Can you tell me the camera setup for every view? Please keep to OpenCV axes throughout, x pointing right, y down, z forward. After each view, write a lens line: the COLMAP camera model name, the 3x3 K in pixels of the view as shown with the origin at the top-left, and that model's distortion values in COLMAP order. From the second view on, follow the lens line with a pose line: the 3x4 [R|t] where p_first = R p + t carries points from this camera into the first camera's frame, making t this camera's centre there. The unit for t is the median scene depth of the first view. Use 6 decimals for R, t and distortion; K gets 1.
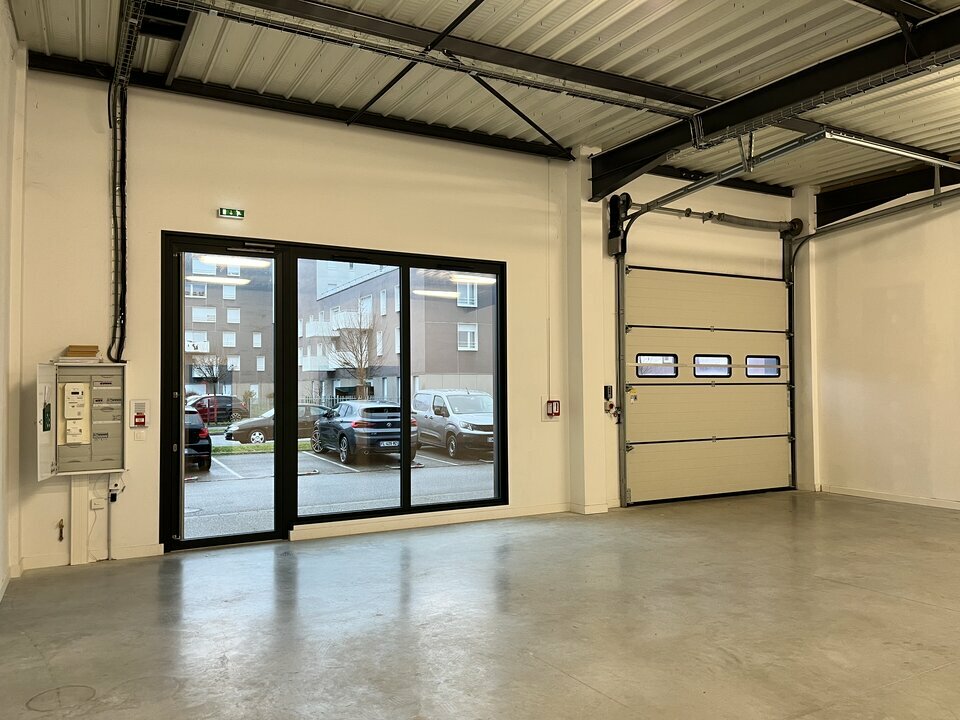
lens RADIAL K [[728.1, 0, 480.0], [0, 728.1, 360.0], [0, 0, 1]] dist [0.006098, -0.000964]
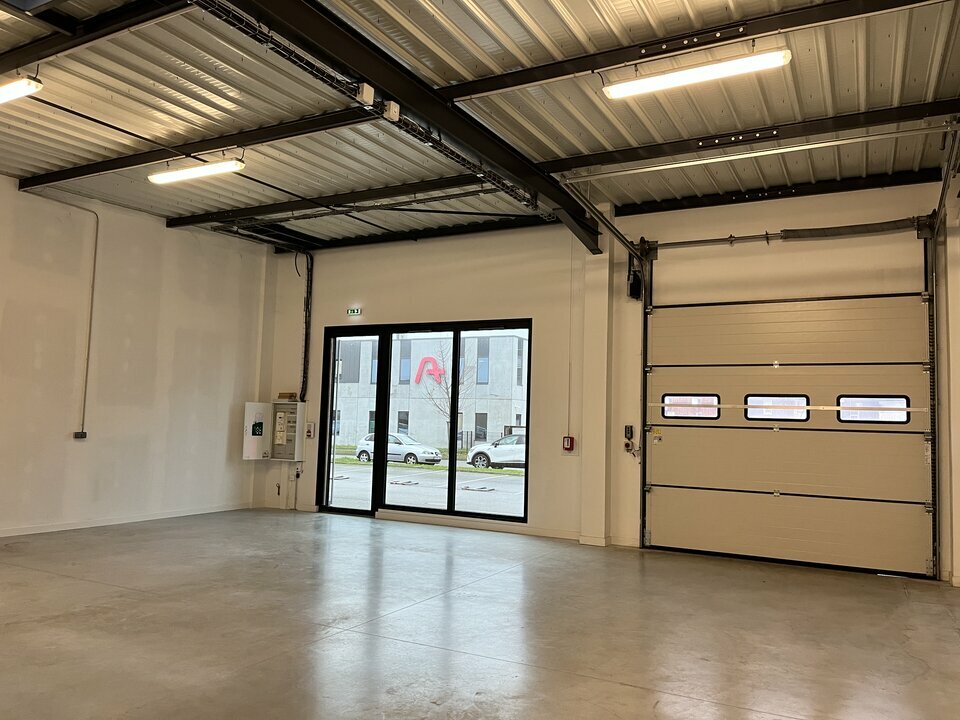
lens RADIAL K [[728.1, 0, 480.0], [0, 728.1, 360.0], [0, 0, 1]] dist [0.006098, -0.000964]
pose [[0.558479, -0.051355, -0.827927, 0.909945], [-0.006071, 0.997802, -0.065987, 0.012053], [0.829496, 0.041879, 0.556940, 0.248257]]
